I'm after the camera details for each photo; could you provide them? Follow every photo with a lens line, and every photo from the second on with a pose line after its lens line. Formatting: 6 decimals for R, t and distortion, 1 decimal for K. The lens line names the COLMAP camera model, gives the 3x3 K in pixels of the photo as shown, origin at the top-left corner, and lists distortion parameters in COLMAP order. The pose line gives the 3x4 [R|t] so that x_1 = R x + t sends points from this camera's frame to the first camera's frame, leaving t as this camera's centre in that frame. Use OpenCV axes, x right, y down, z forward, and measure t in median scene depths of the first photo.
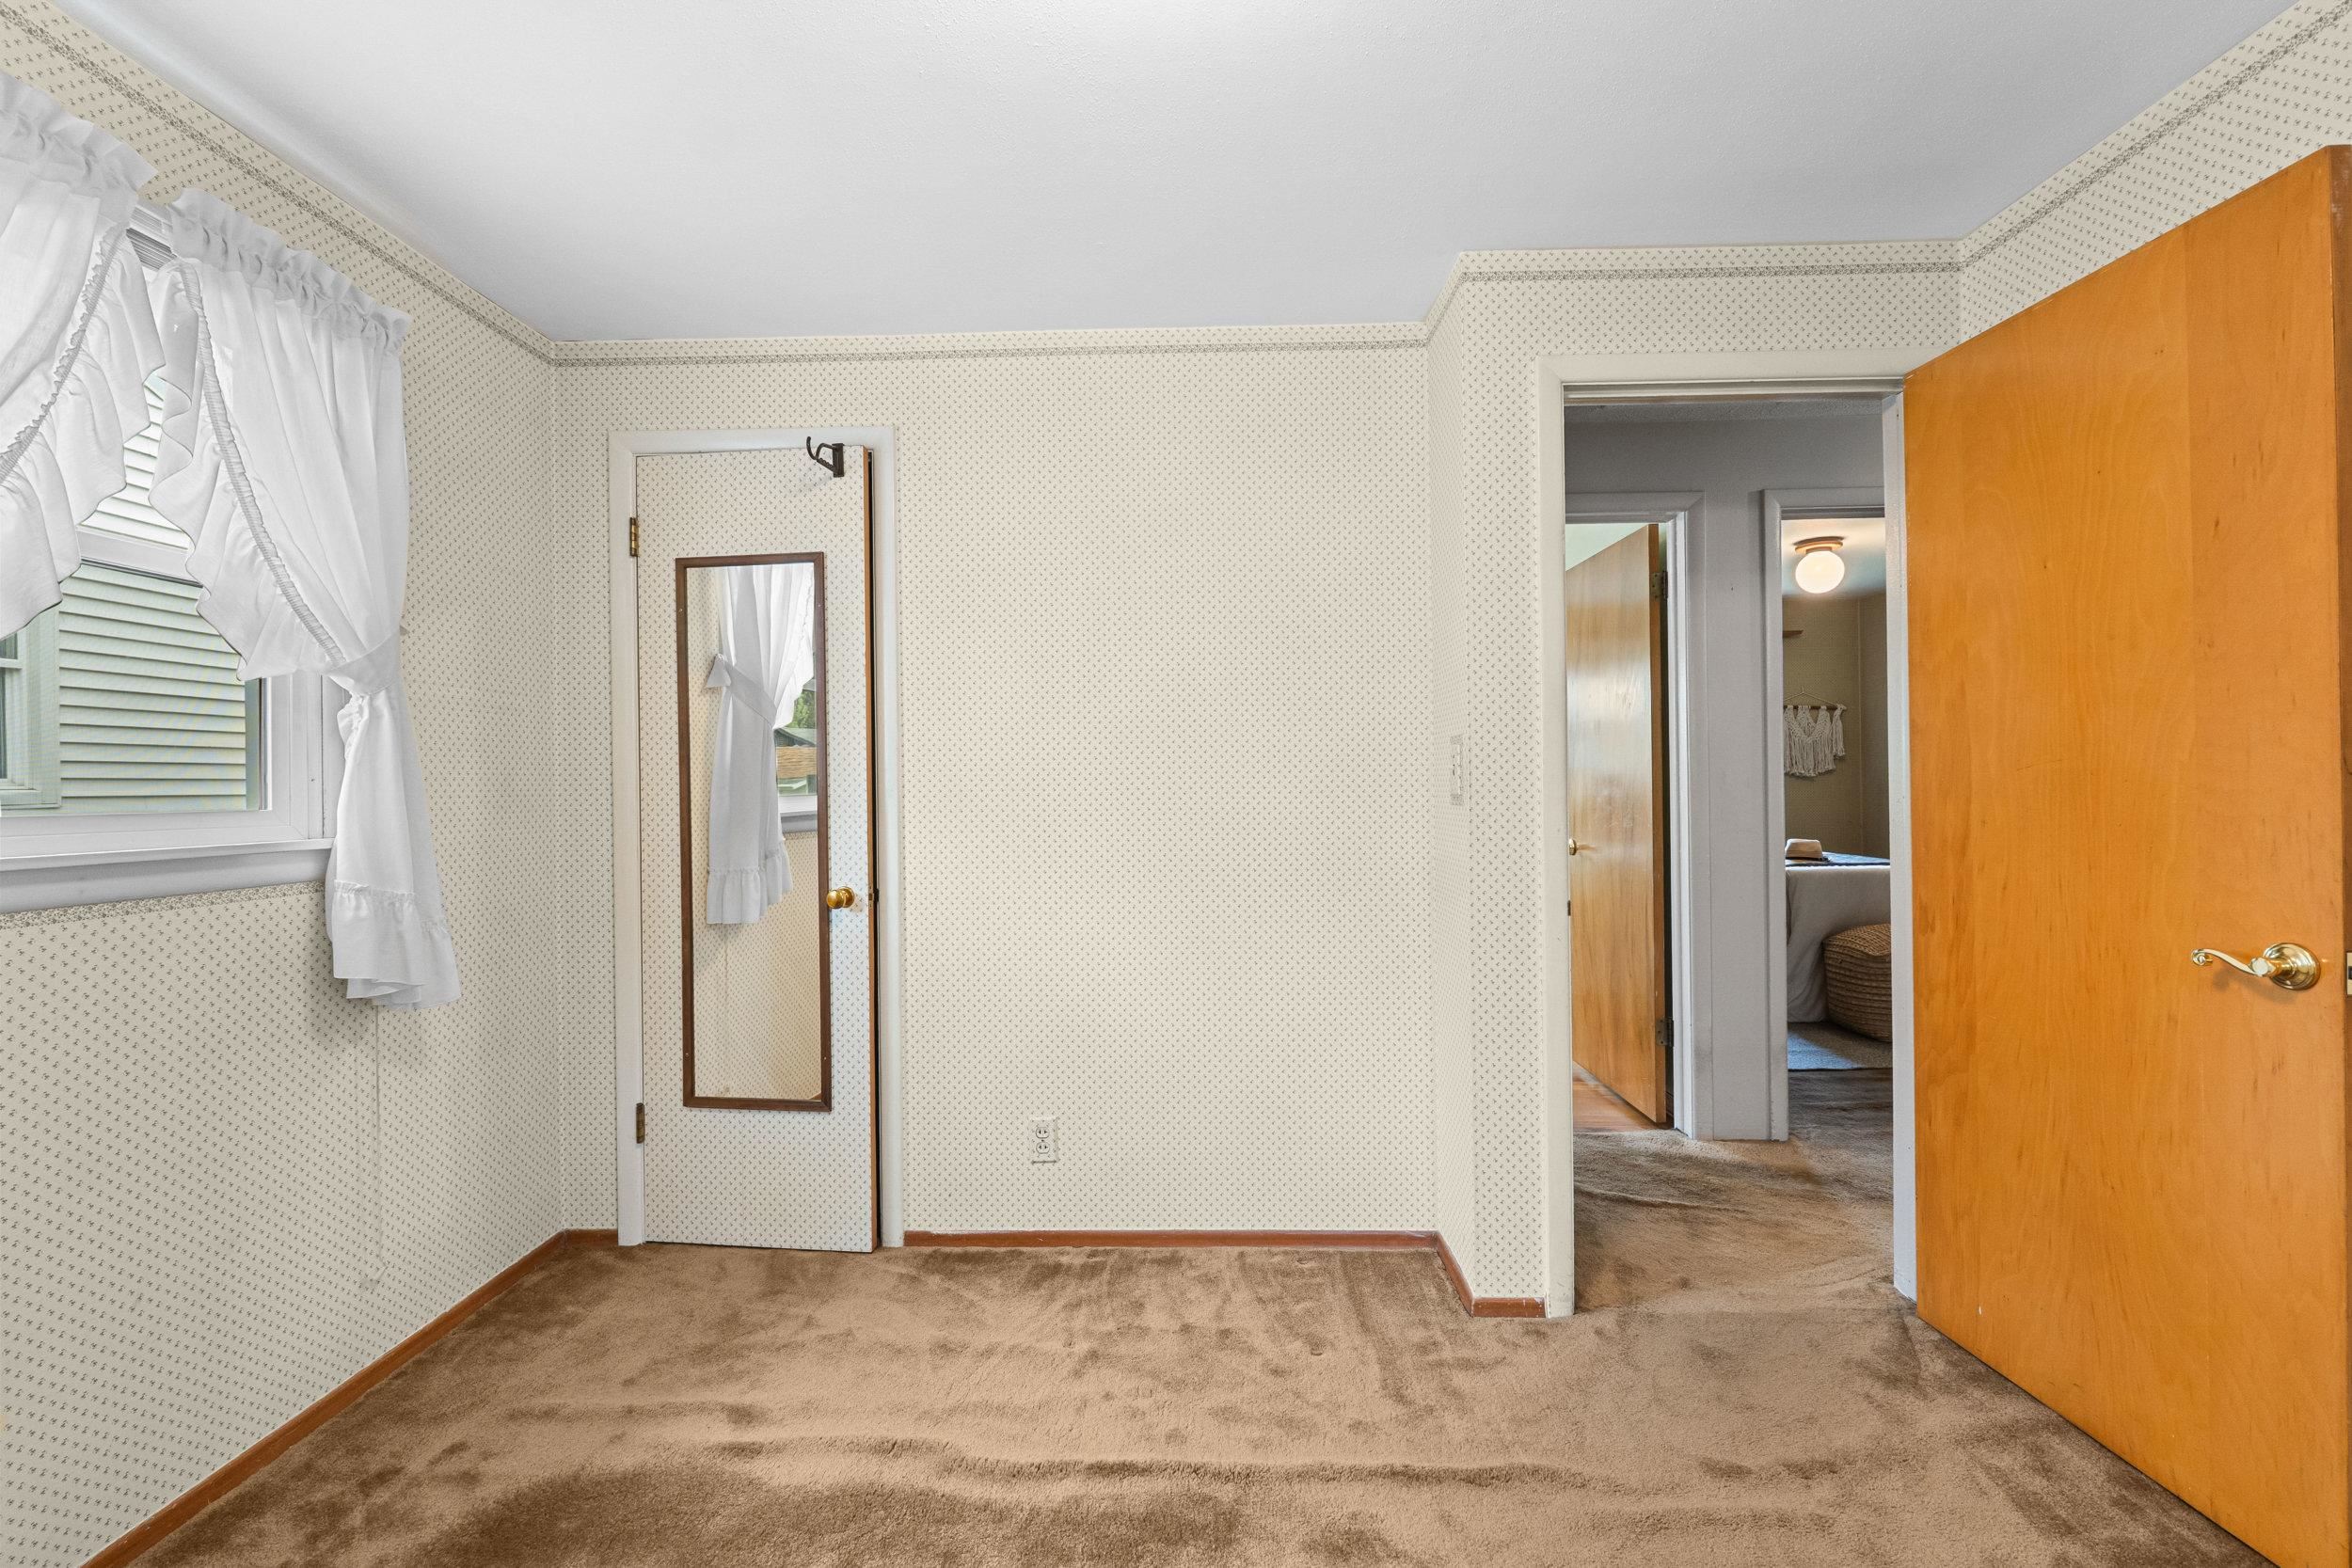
lens RADIAL K [[991.2, 0, 1172.6], [0, 991.2, 780.6], [0, 0, 1]] dist [-0.010008, 0.001519]
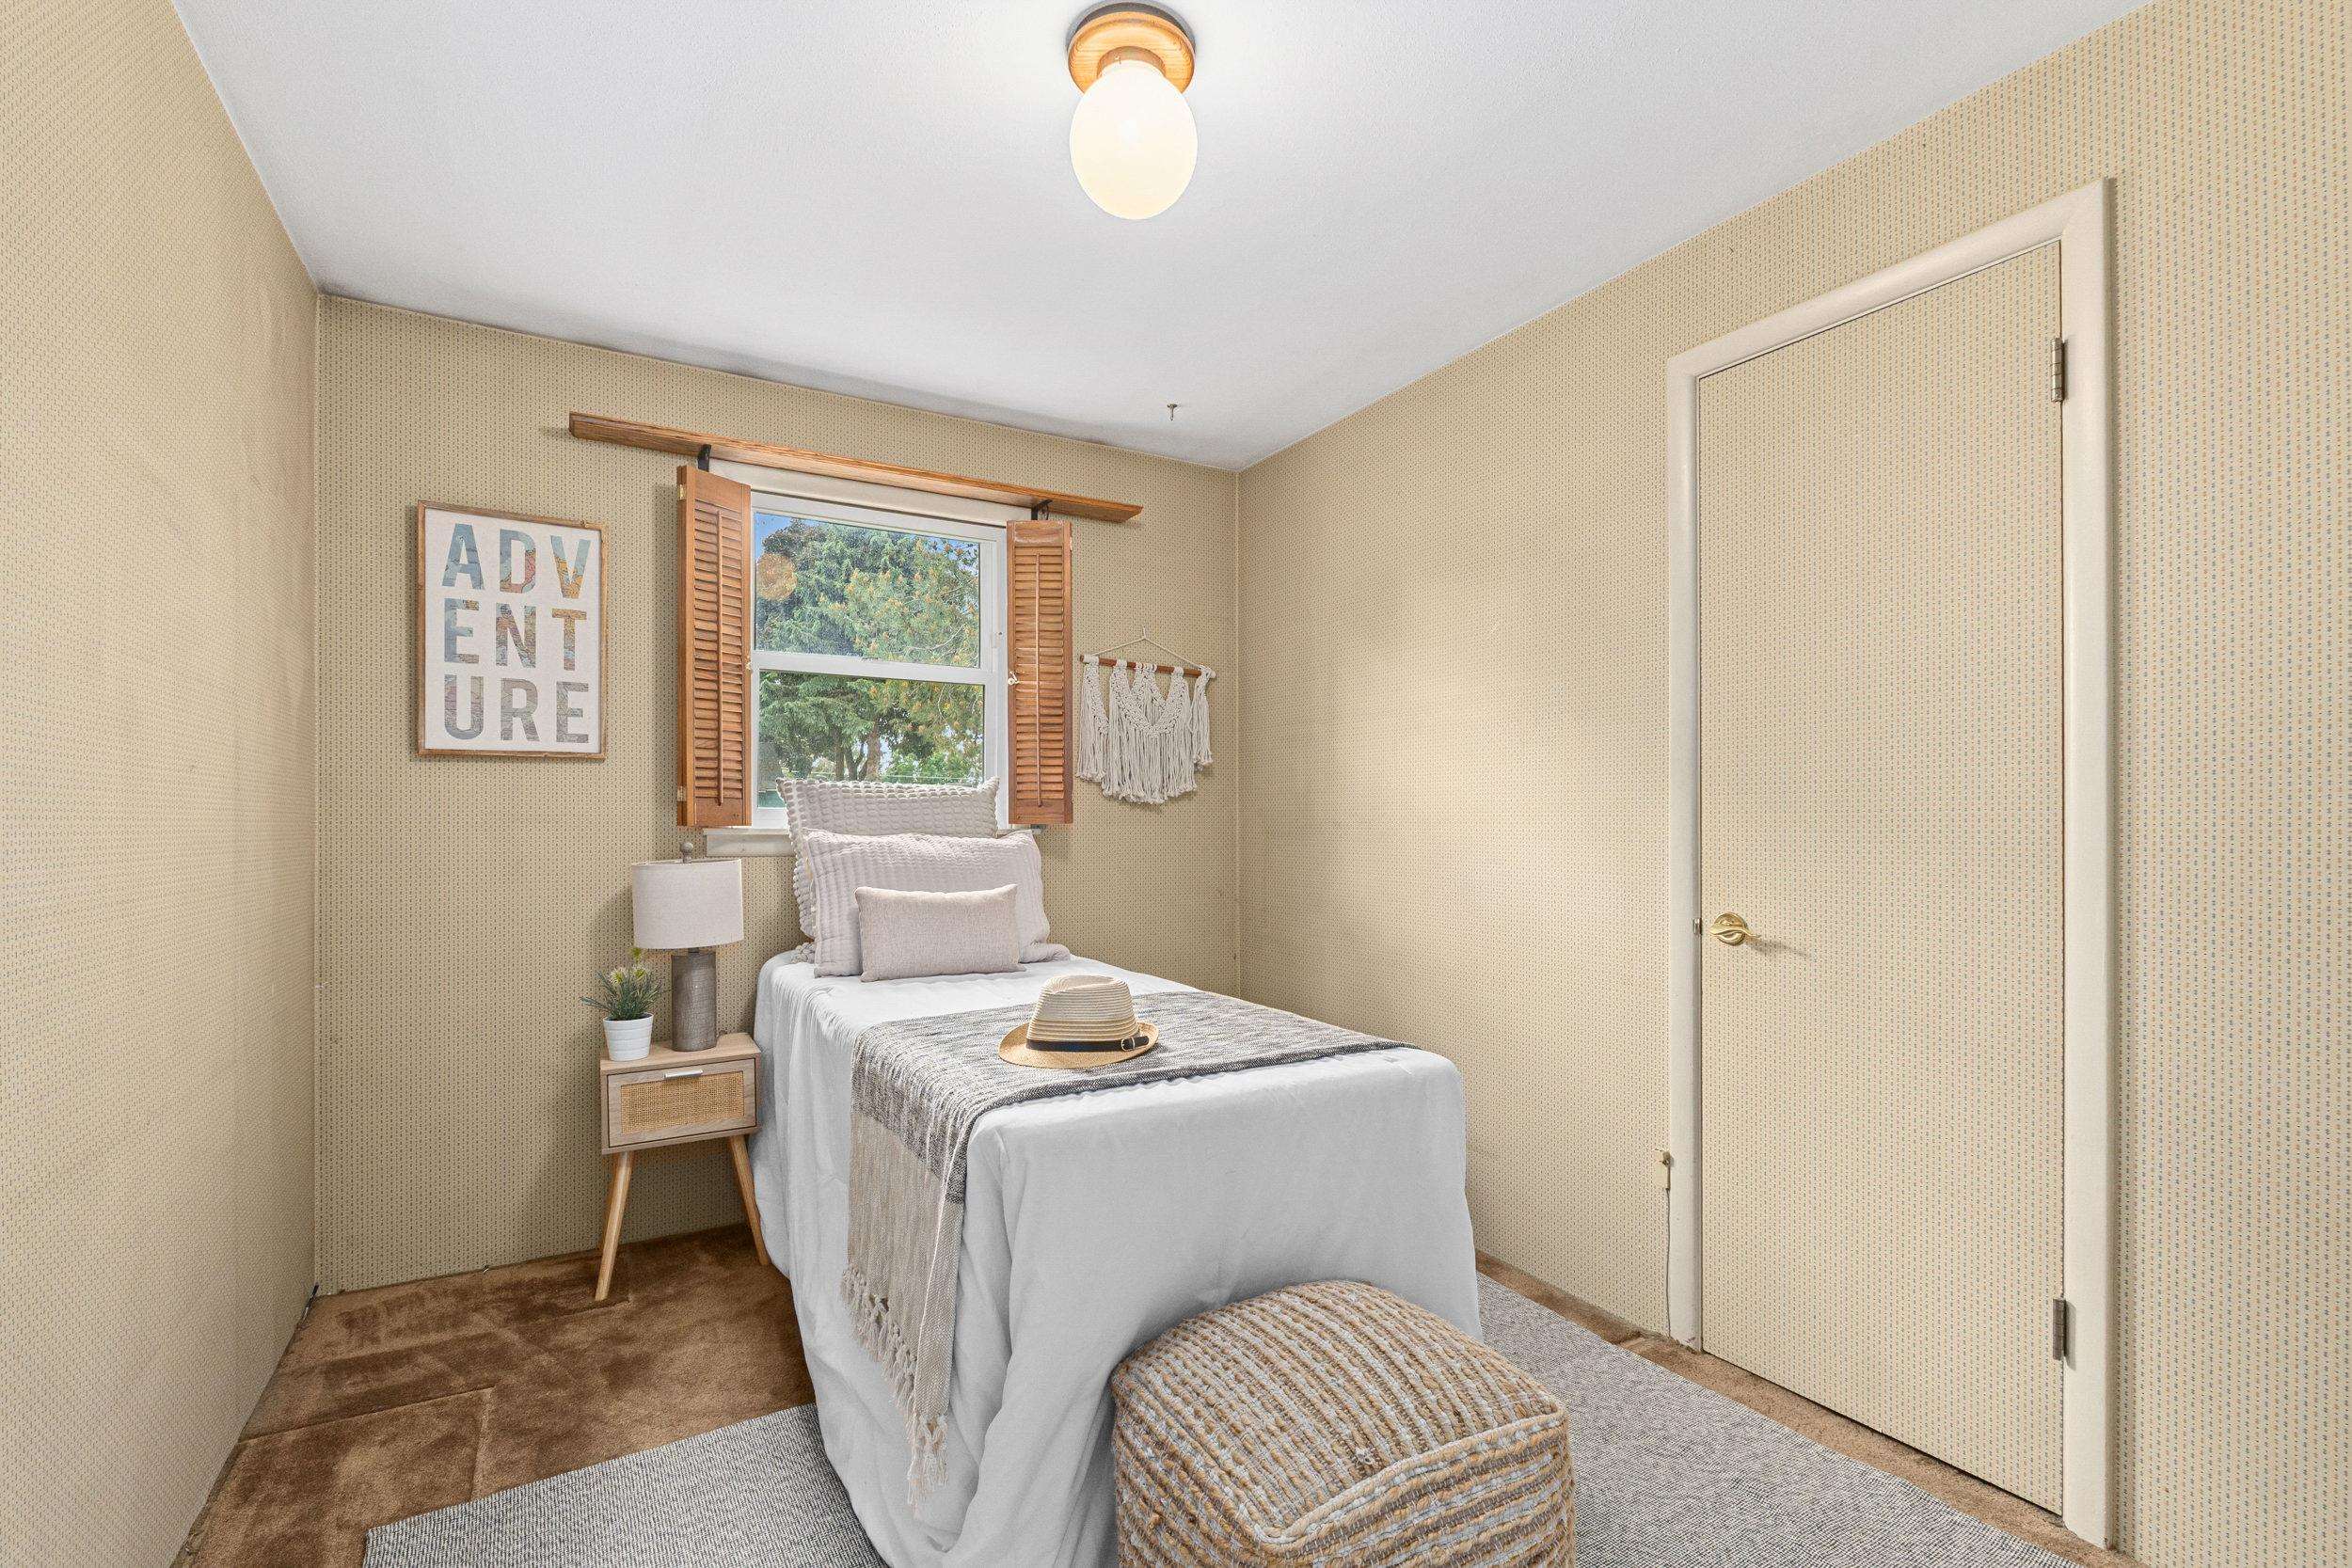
lens RADIAL K [[1039.6, 0, 1177.0], [0, 1039.6, 803.4], [0, 0, 1]] dist [-0.009391, -0.000168]
pose [[0.854321, 0.017081, 0.519466, 0.378220], [-0.008735, 0.999791, -0.018508, 0.005669], [-0.519673, 0.011274, 0.854291, 0.537910]]
